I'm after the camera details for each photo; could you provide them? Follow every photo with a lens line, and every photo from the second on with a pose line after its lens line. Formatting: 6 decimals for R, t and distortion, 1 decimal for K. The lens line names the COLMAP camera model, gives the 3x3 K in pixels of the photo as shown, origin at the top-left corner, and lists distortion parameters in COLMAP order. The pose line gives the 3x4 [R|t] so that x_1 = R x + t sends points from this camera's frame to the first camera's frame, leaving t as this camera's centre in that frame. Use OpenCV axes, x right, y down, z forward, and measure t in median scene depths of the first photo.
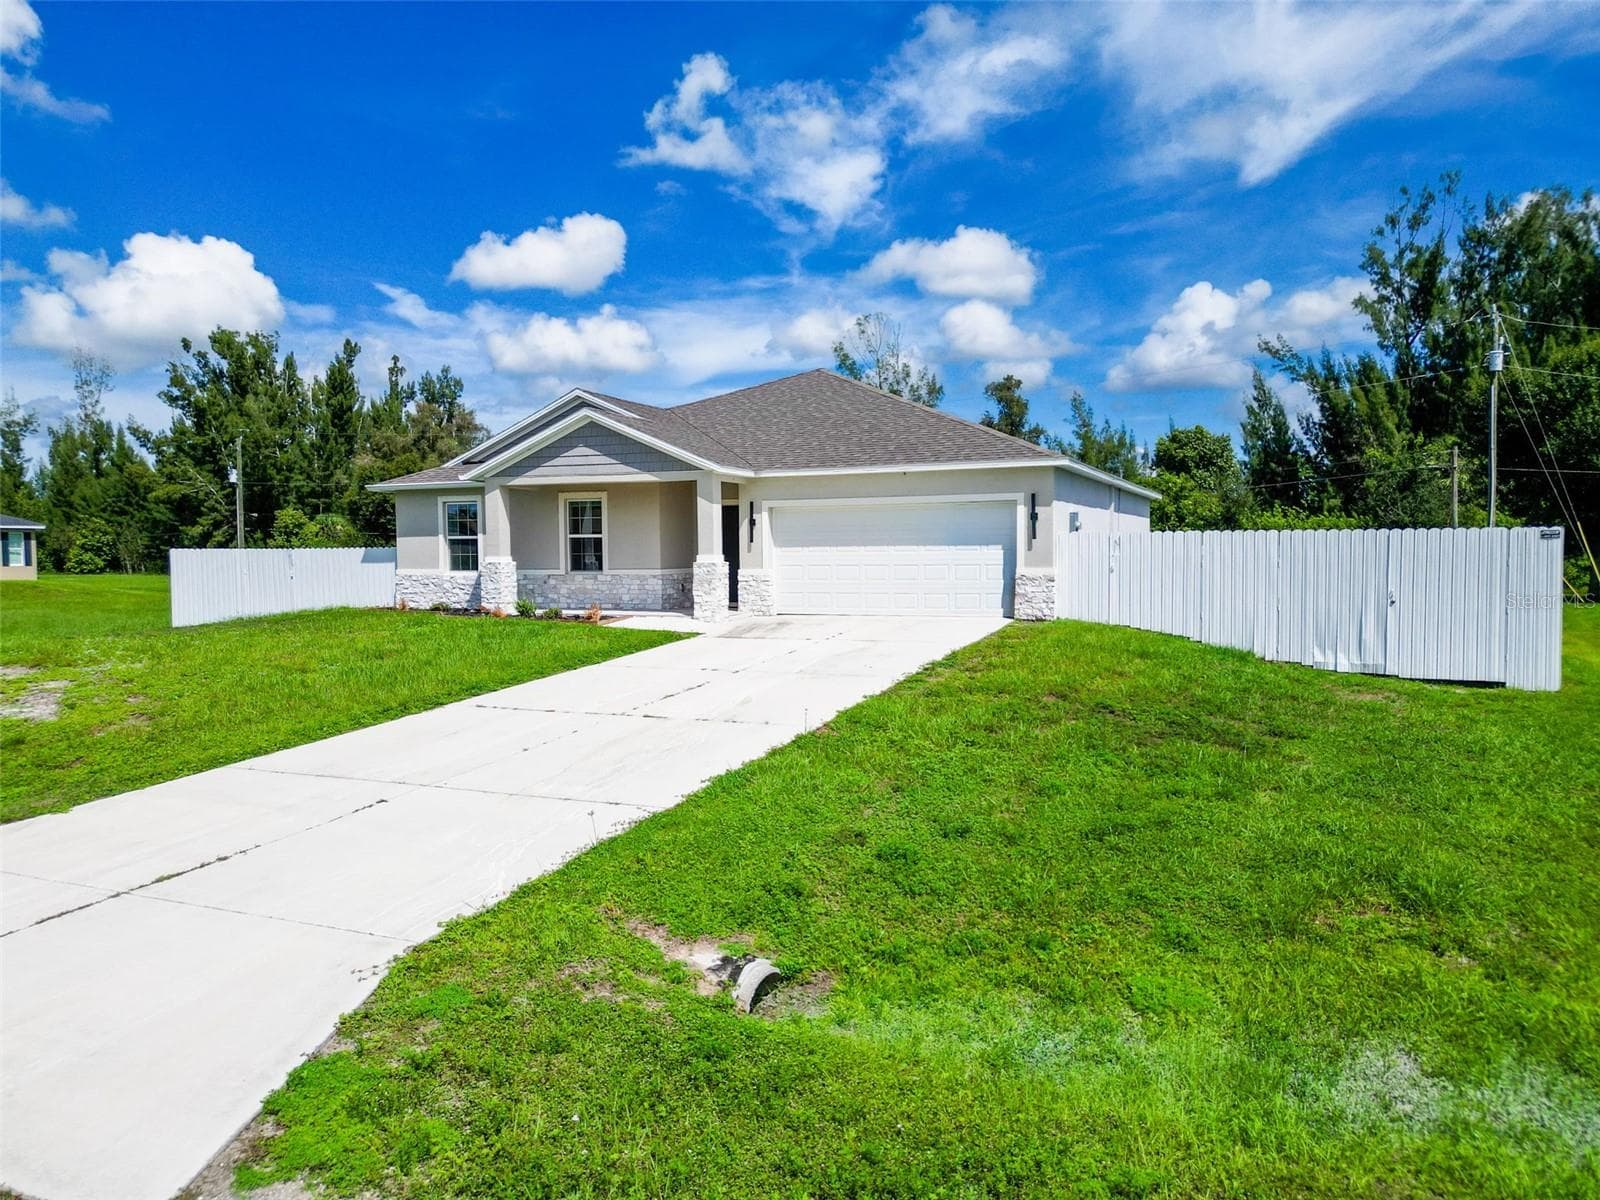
lens RADIAL K [[1128.7, 0, 804.5], [0, 1128.7, 604.7], [0, 0, 1]] dist [0.082392, -0.084572]
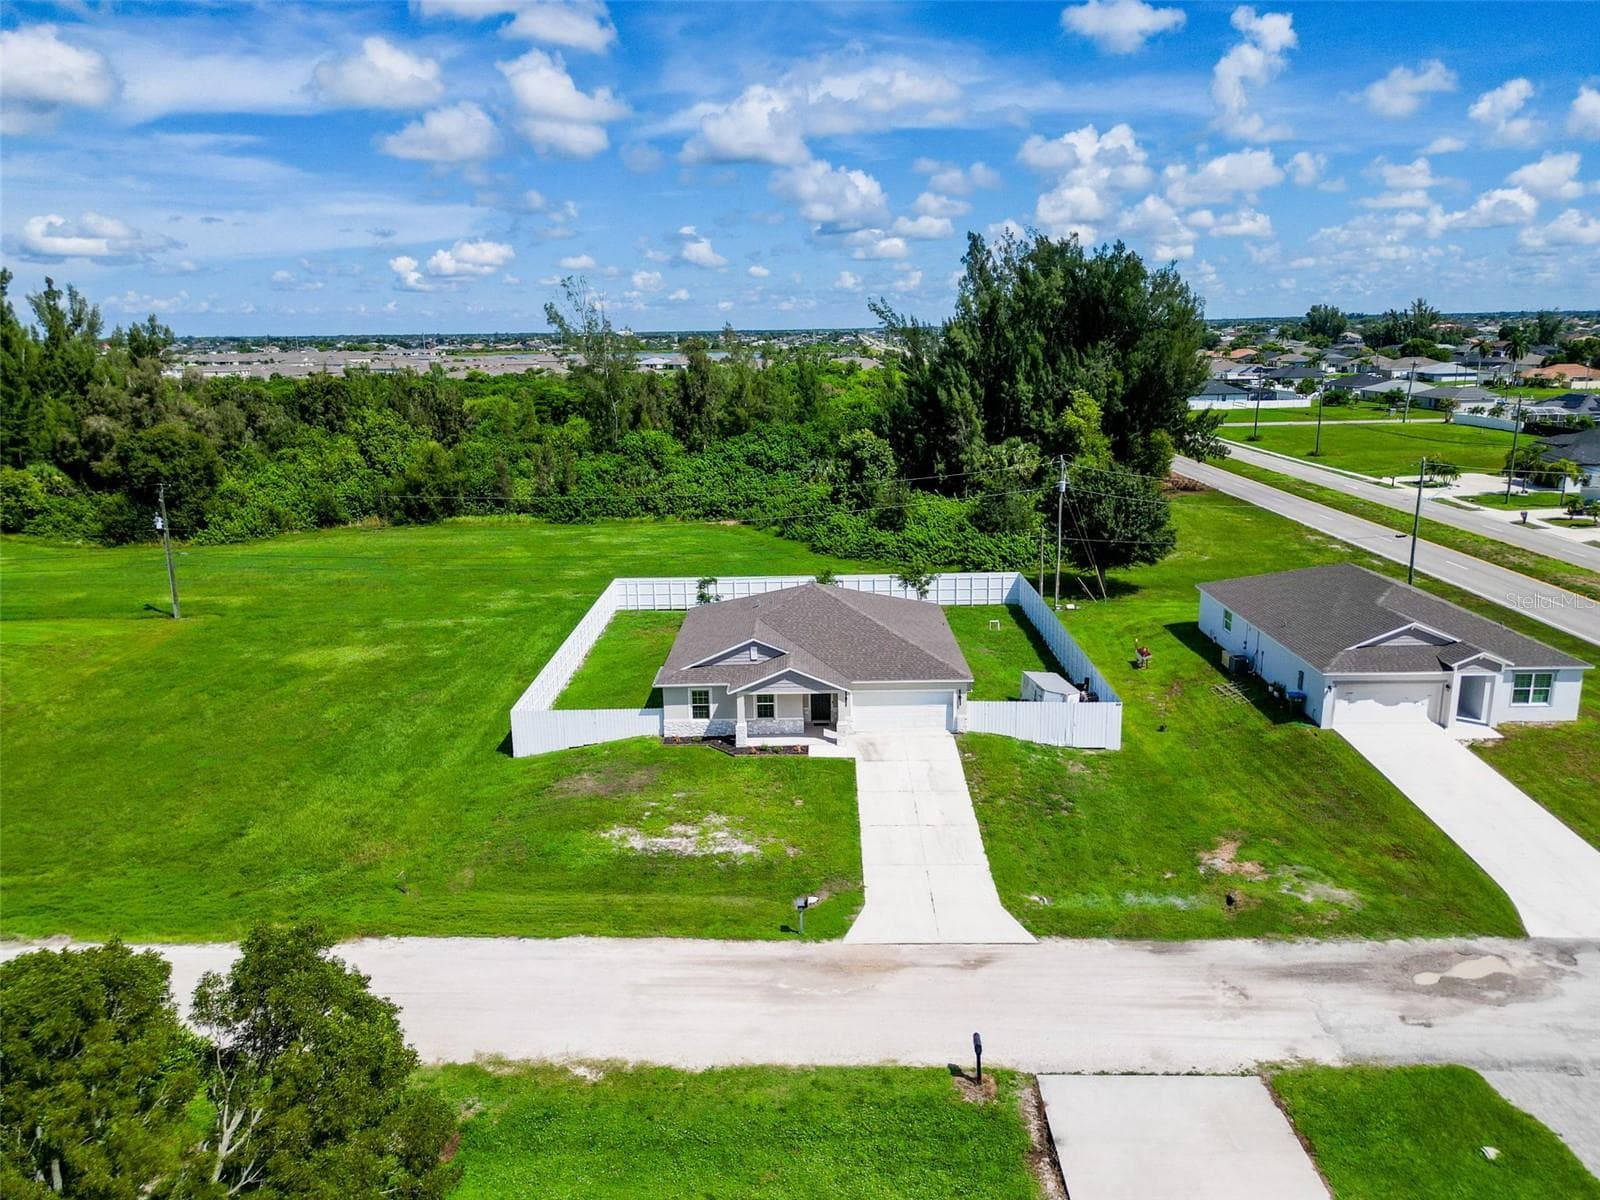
lens RADIAL K [[1128.7, 0, 804.5], [0, 1128.7, 604.7], [0, 0, 1]] dist [0.082392, -0.084572]
pose [[0.923133, -0.099903, 0.371275, -0.914010], [0.029167, 0.981066, 0.191466, -0.669323], [-0.383373, -0.165919, 0.908568, -1.048343]]
